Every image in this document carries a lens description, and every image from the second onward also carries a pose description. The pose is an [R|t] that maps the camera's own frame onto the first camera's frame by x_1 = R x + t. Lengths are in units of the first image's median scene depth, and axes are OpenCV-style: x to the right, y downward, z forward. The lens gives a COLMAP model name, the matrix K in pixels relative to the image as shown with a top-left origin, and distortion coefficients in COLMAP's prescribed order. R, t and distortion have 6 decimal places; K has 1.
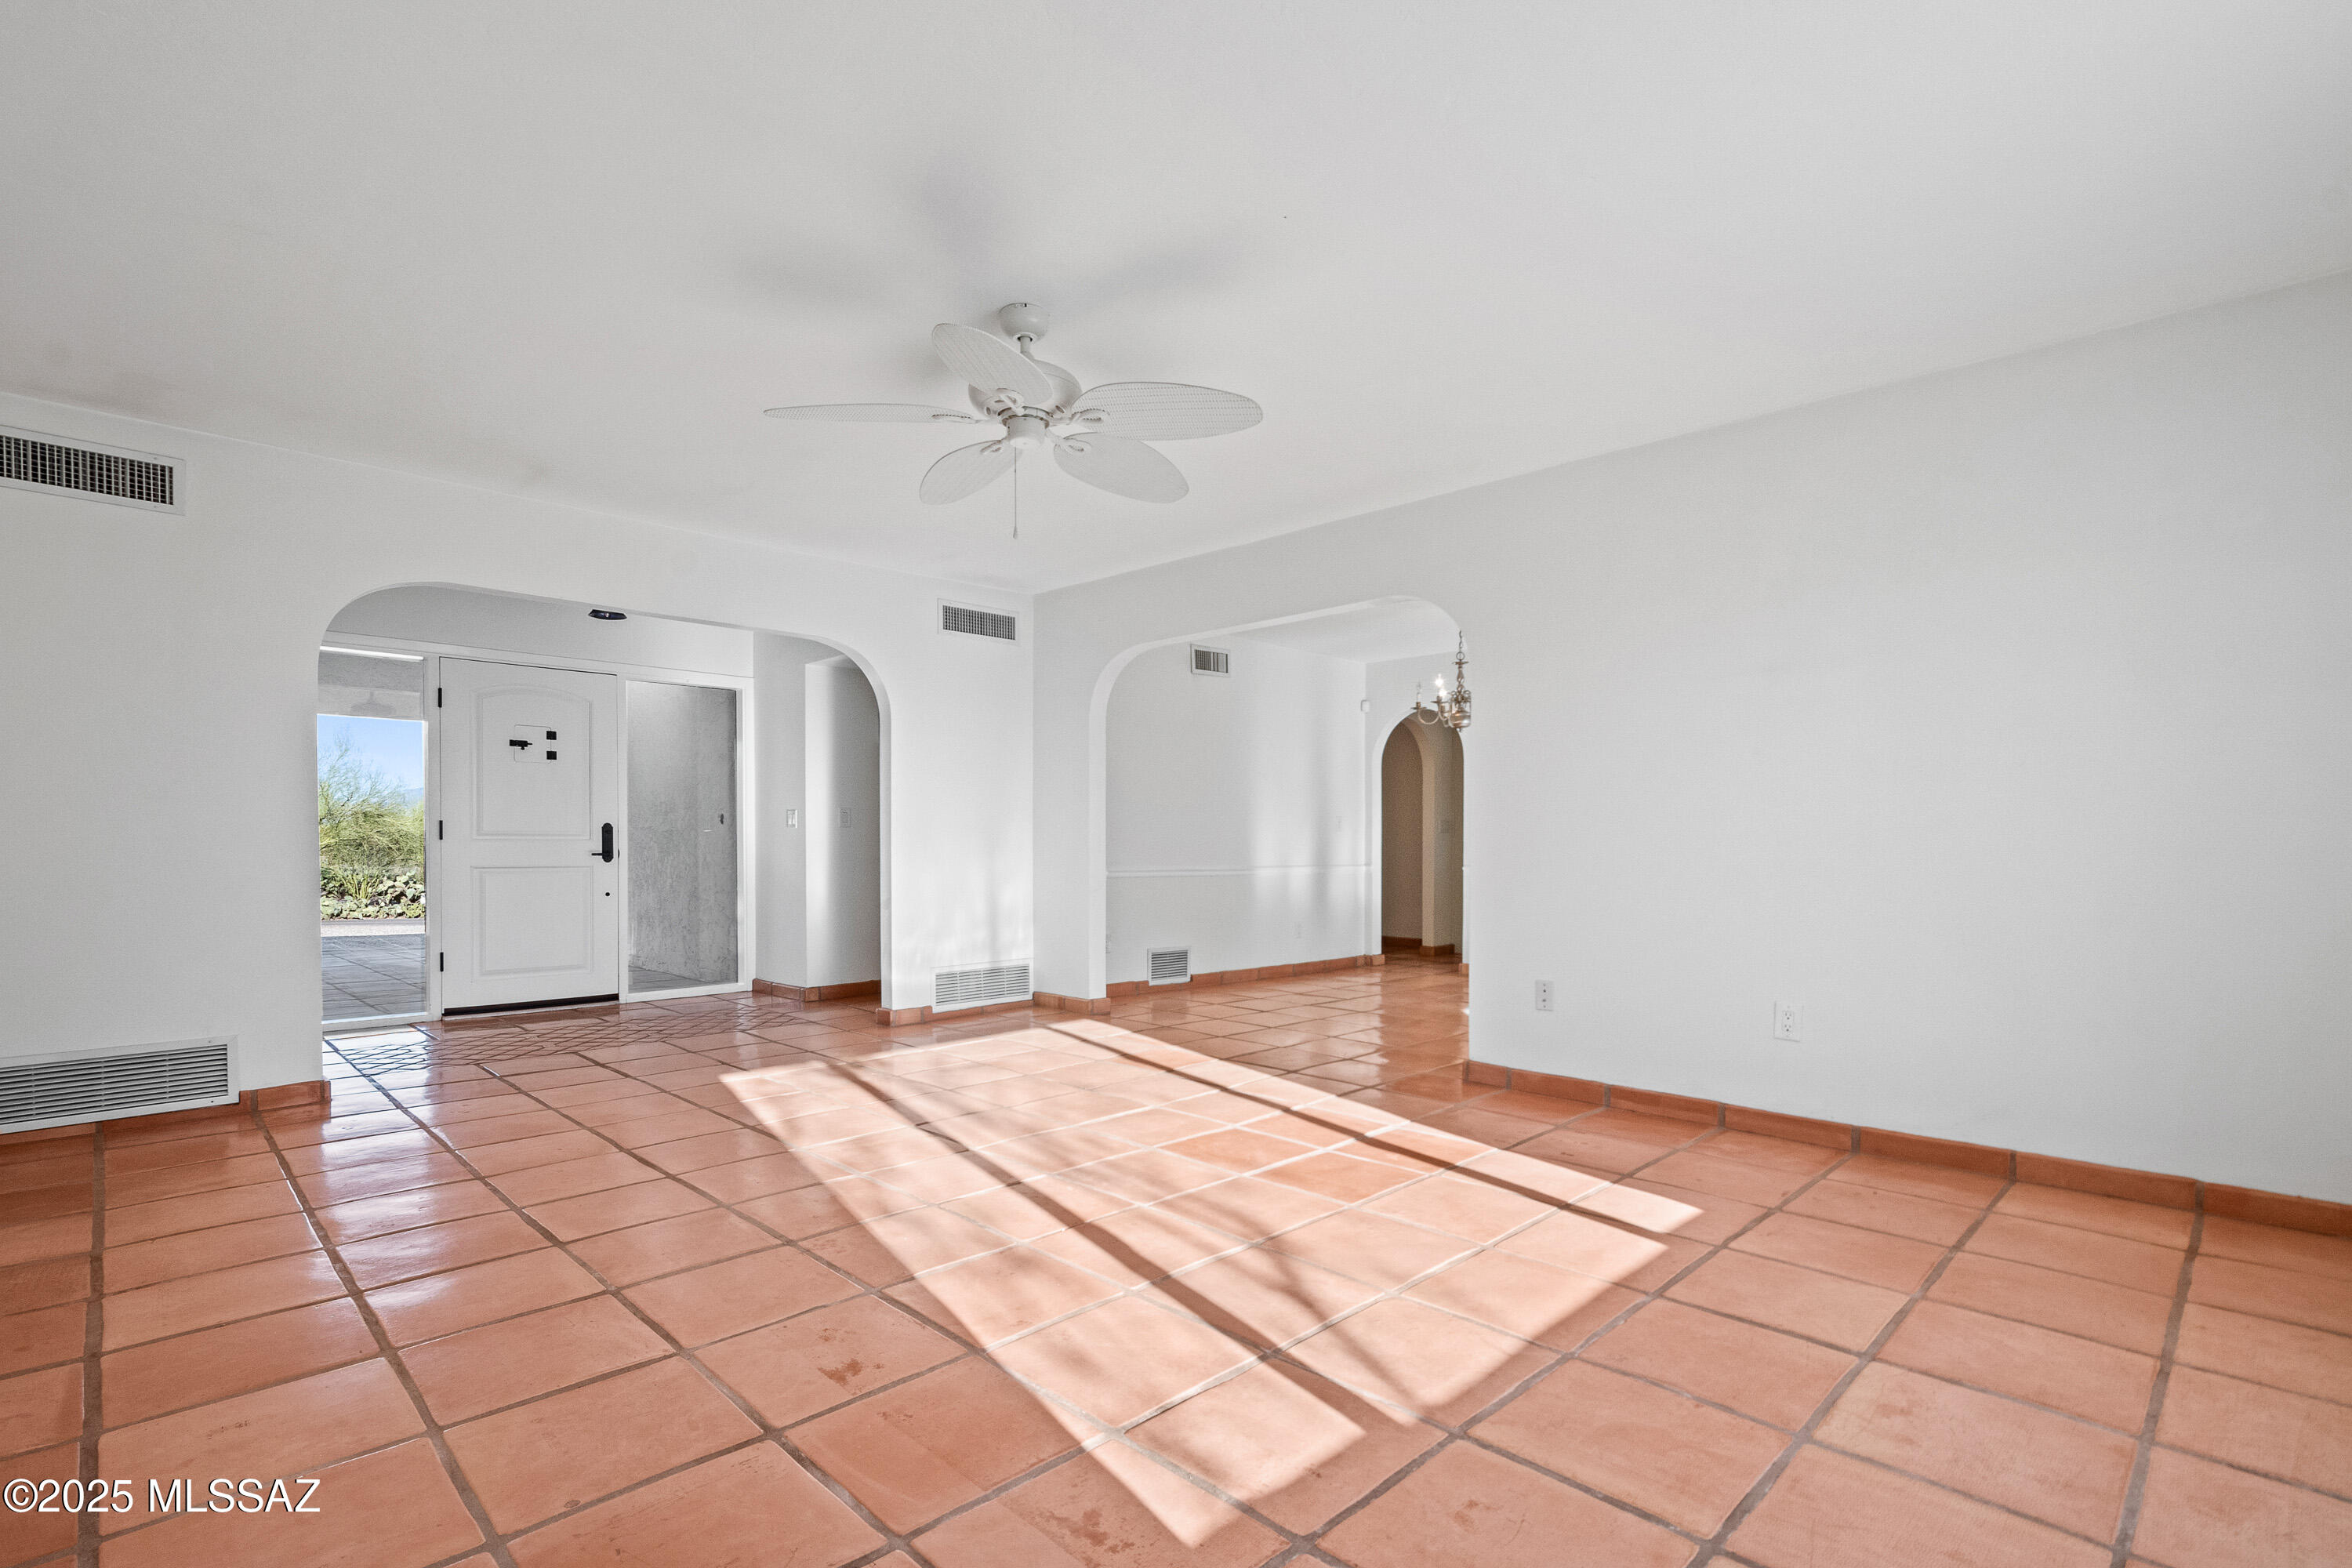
lens RADIAL K [[1078.3, 0, 1187.9], [0, 1078.3, 846.9], [0, 0, 1]] dist [0.001243, 0.000134]
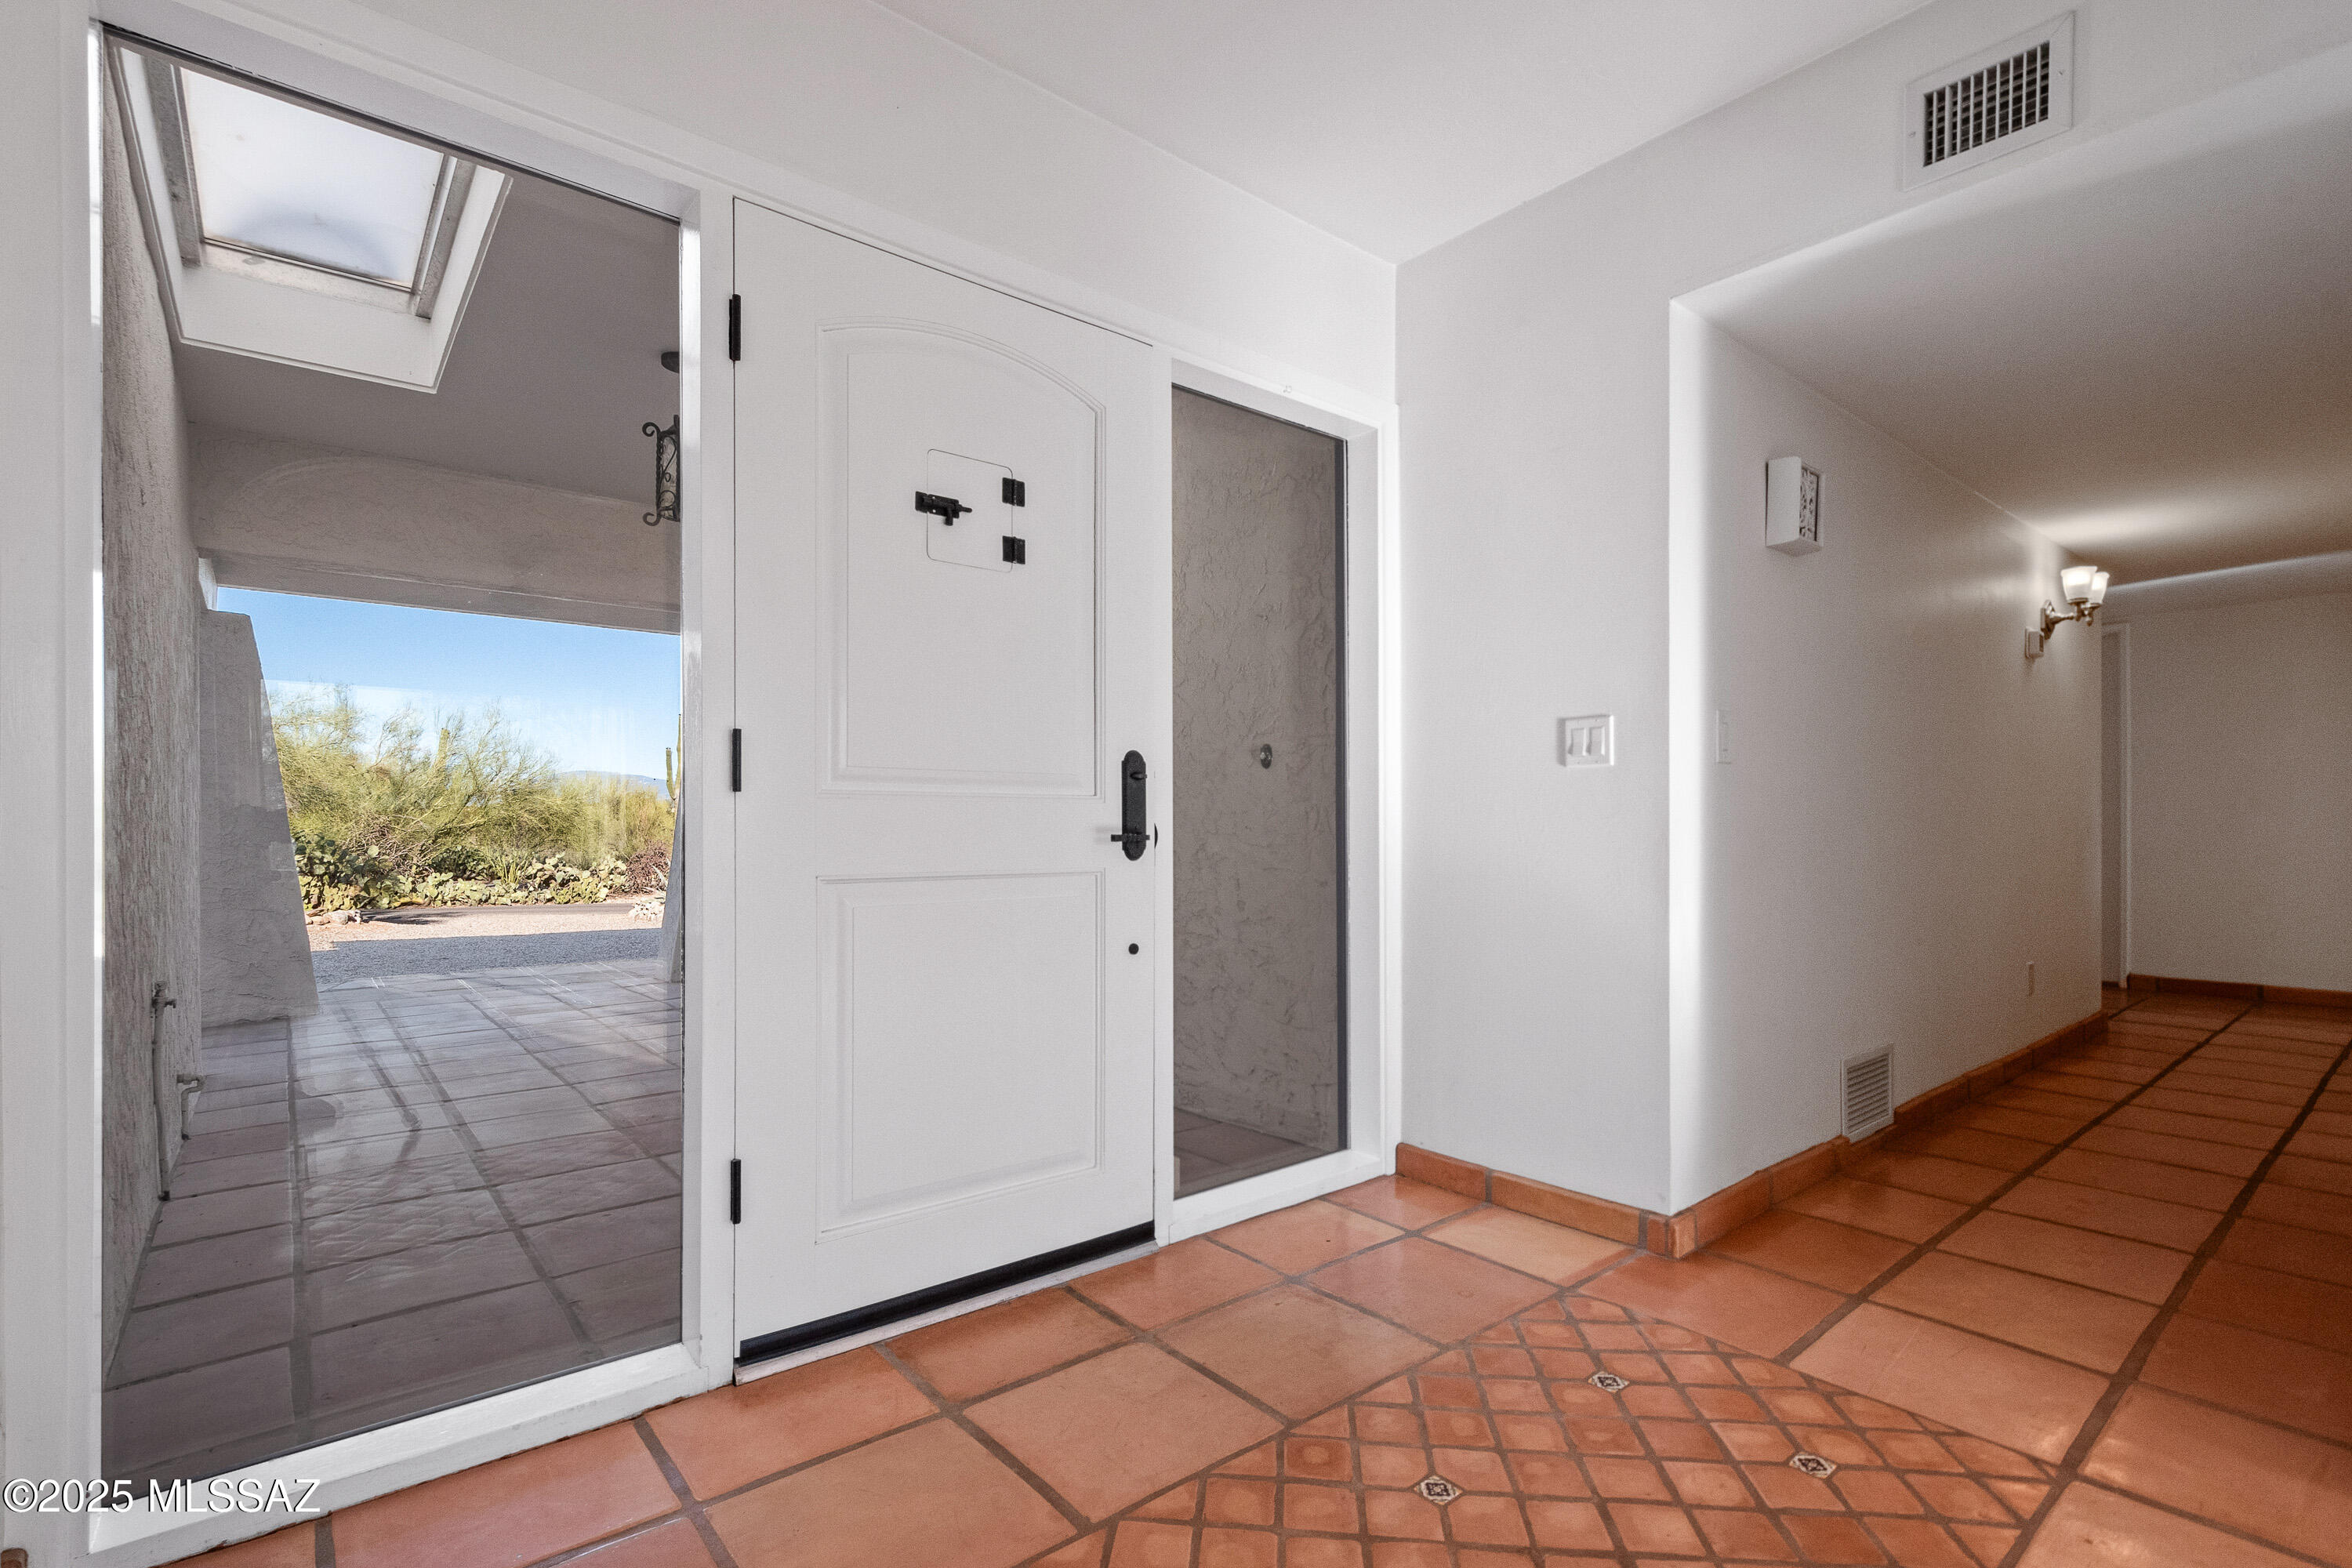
lens RADIAL K [[1065.8, 0, 1178.2], [0, 1065.8, 819.9], [0, 0, 1]] dist [0.002629, 0.000315]
pose [[0.995444, 0.001933, -0.095332, -0.726544], [-0.002821, 0.999954, -0.009180, 0.006006], [0.095310, 0.009408, 0.995403, 0.959322]]
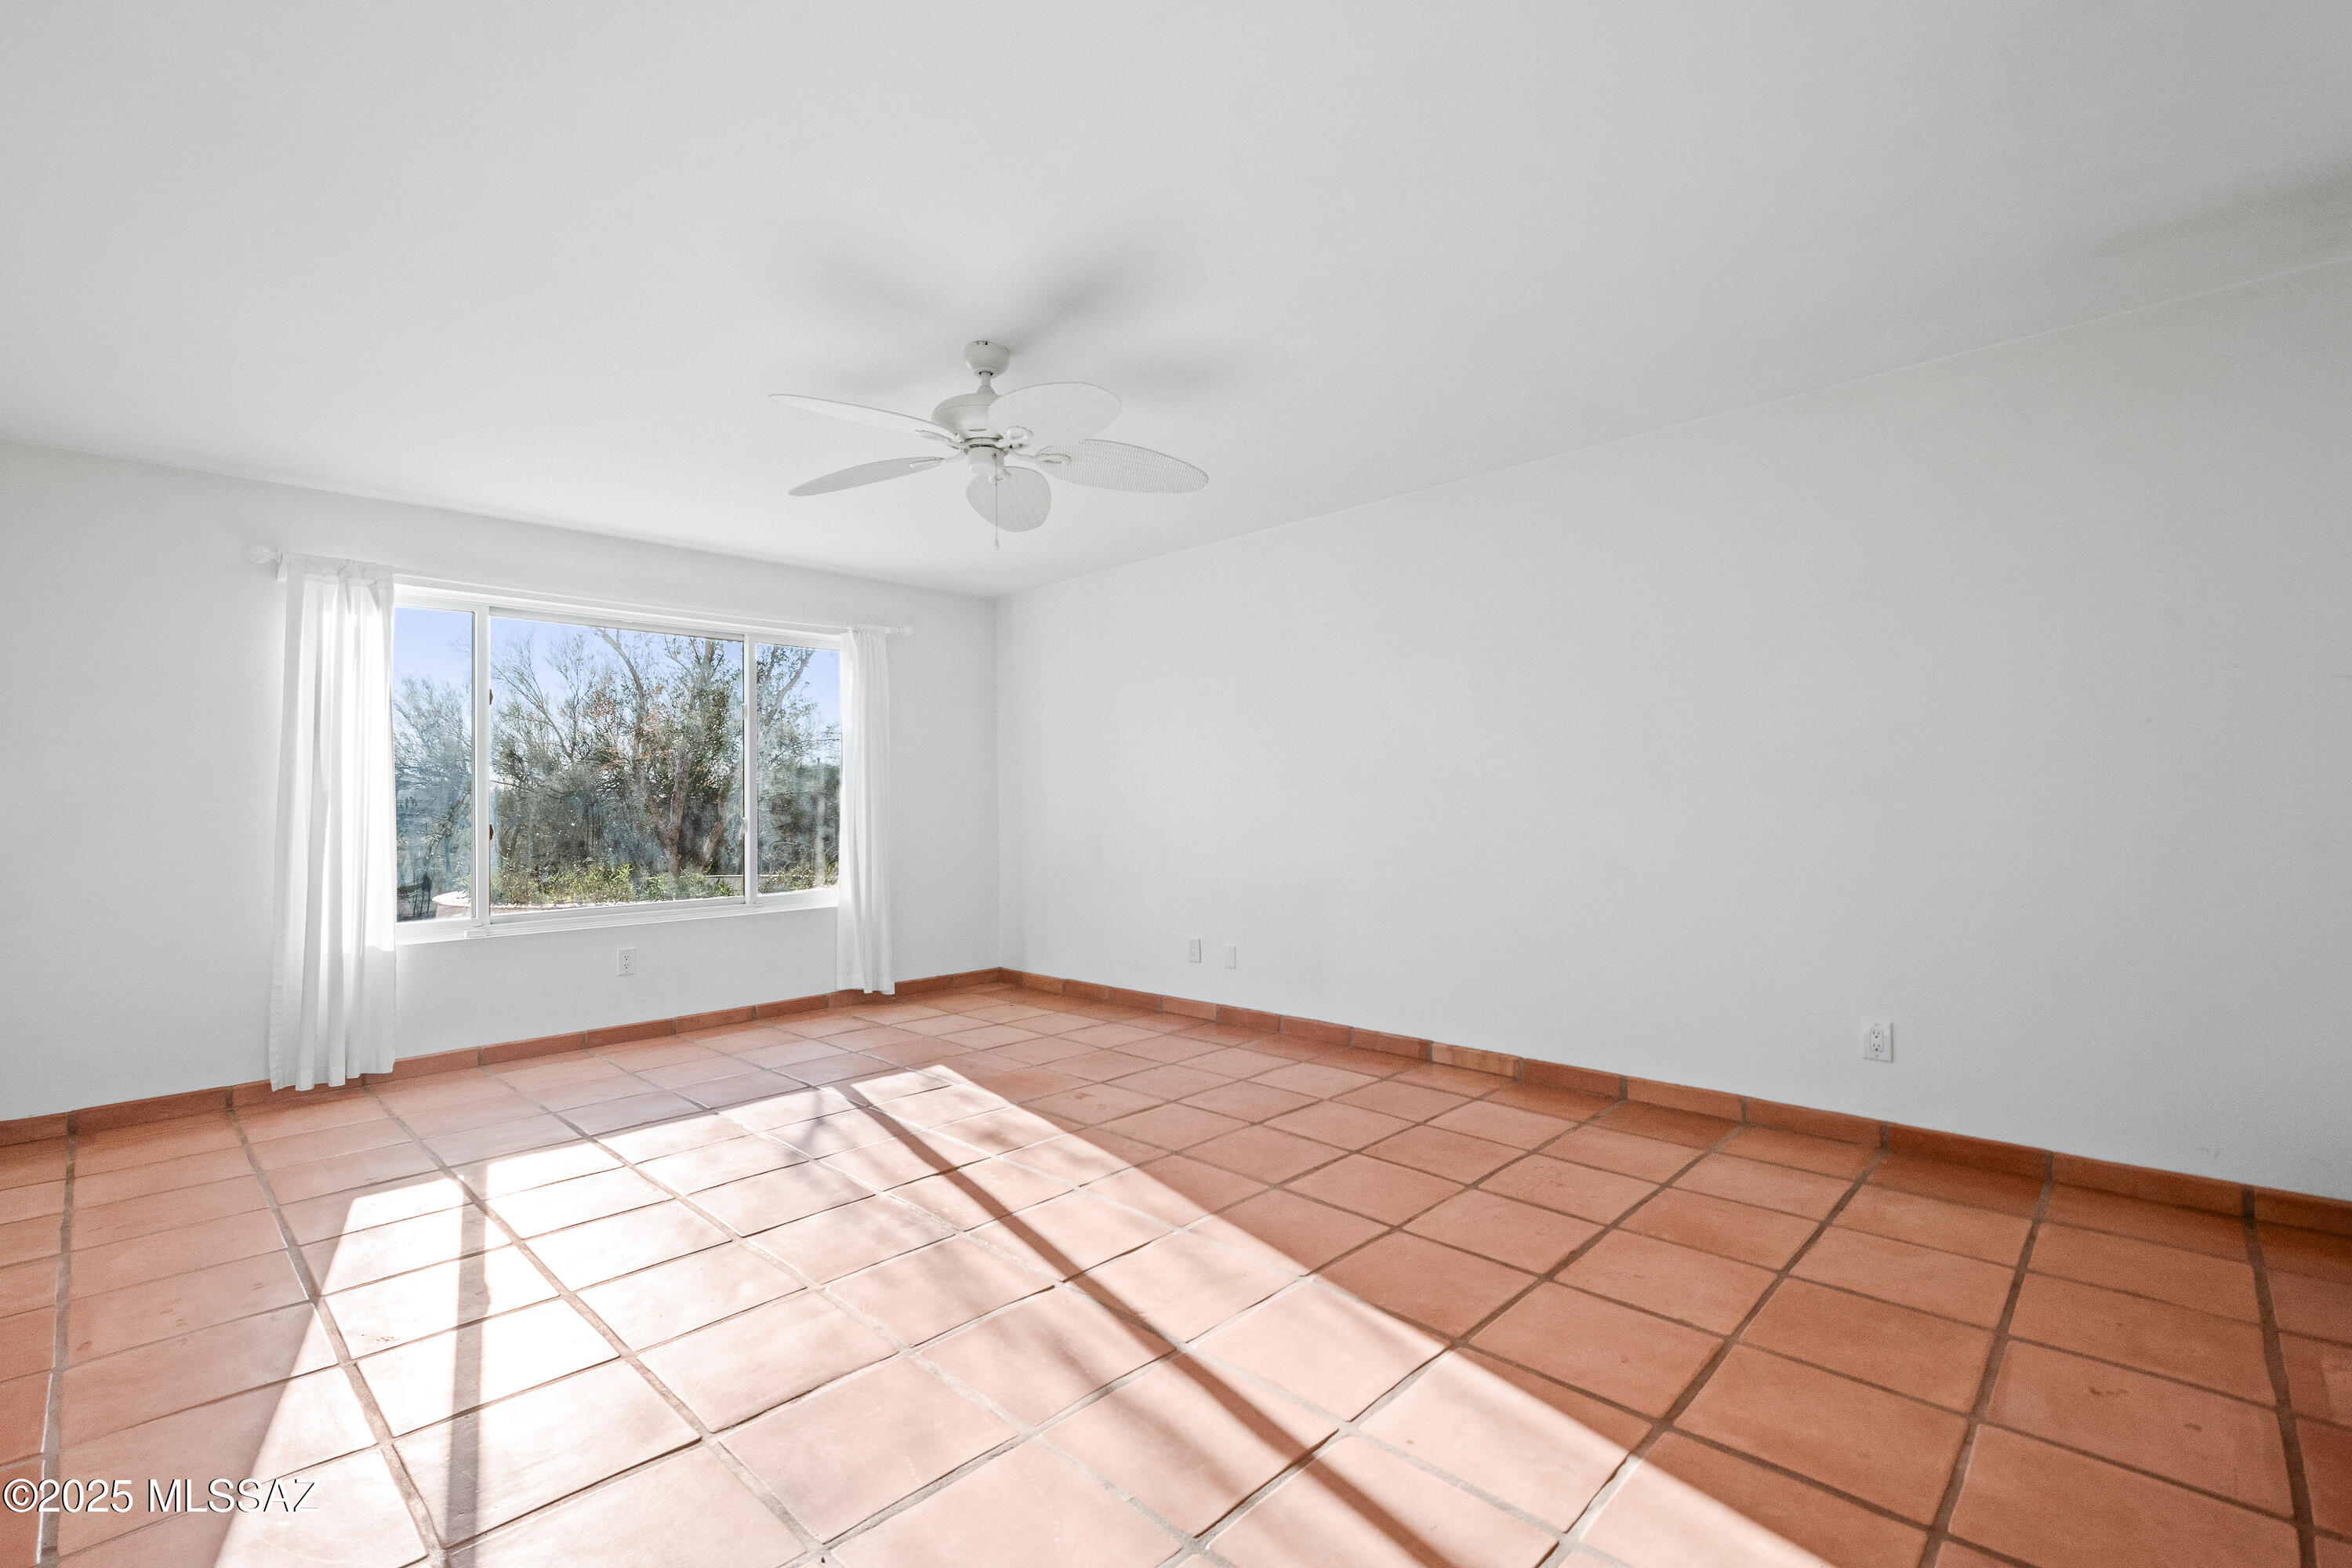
lens RADIAL K [[1045.0, 0, 1150.1], [0, 1045.0, 787.7], [0, 0, 1]] dist [0.001704, 0.000084]
pose [[-0.999872, 0.015807, -0.002566, -0.196569], [0.015834, 0.999817, -0.010715, -0.031827], [0.002396, -0.010754, -0.999939, 1.301945]]
